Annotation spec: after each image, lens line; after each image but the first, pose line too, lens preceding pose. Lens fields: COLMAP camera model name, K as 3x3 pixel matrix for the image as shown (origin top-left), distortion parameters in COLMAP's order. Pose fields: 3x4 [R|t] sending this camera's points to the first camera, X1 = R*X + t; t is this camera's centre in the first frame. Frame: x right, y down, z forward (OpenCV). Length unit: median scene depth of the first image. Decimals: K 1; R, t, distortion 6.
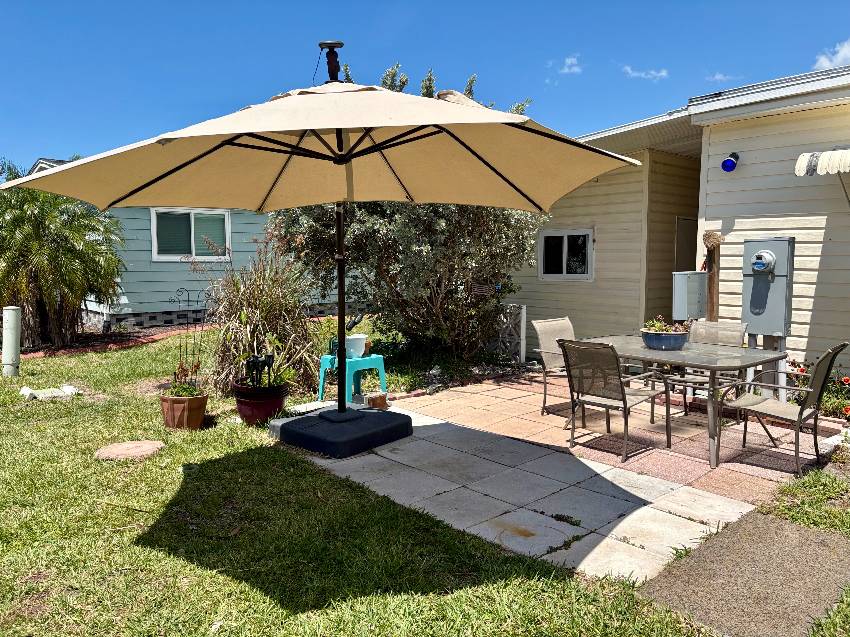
lens RADIAL K [[647.8, 0, 422.0], [0, 647.8, 317.4], [0, 0, 1]] dist [0.063407, -0.037361]
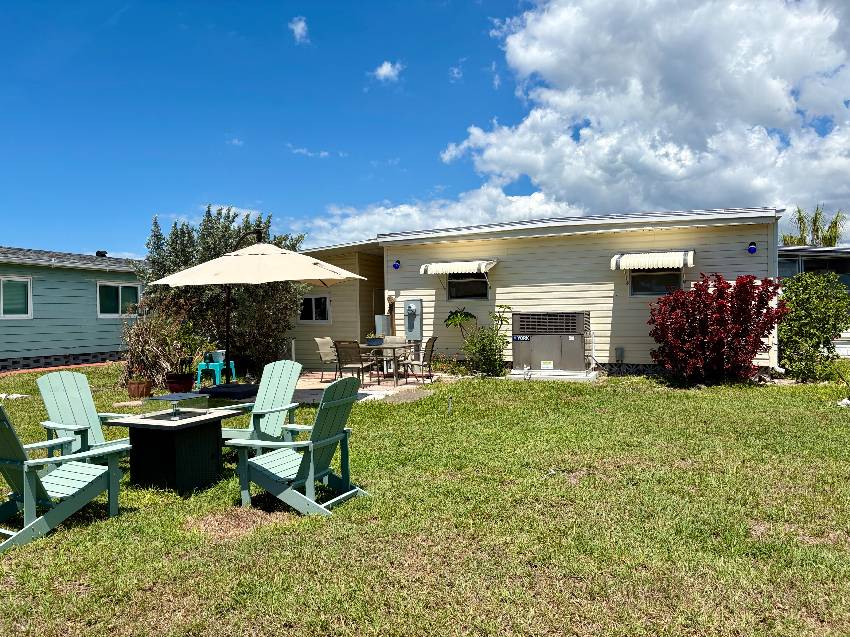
lens RADIAL K [[647.8, 0, 423.7], [0, 647.8, 318.5], [0, 0, 1]] dist [0.063407, -0.037361]
pose [[0.896552, -0.015497, 0.442667, -0.425623], [0.056249, 0.995280, -0.079079, 0.122008], [-0.439352, 0.095798, 0.893192, -0.991754]]
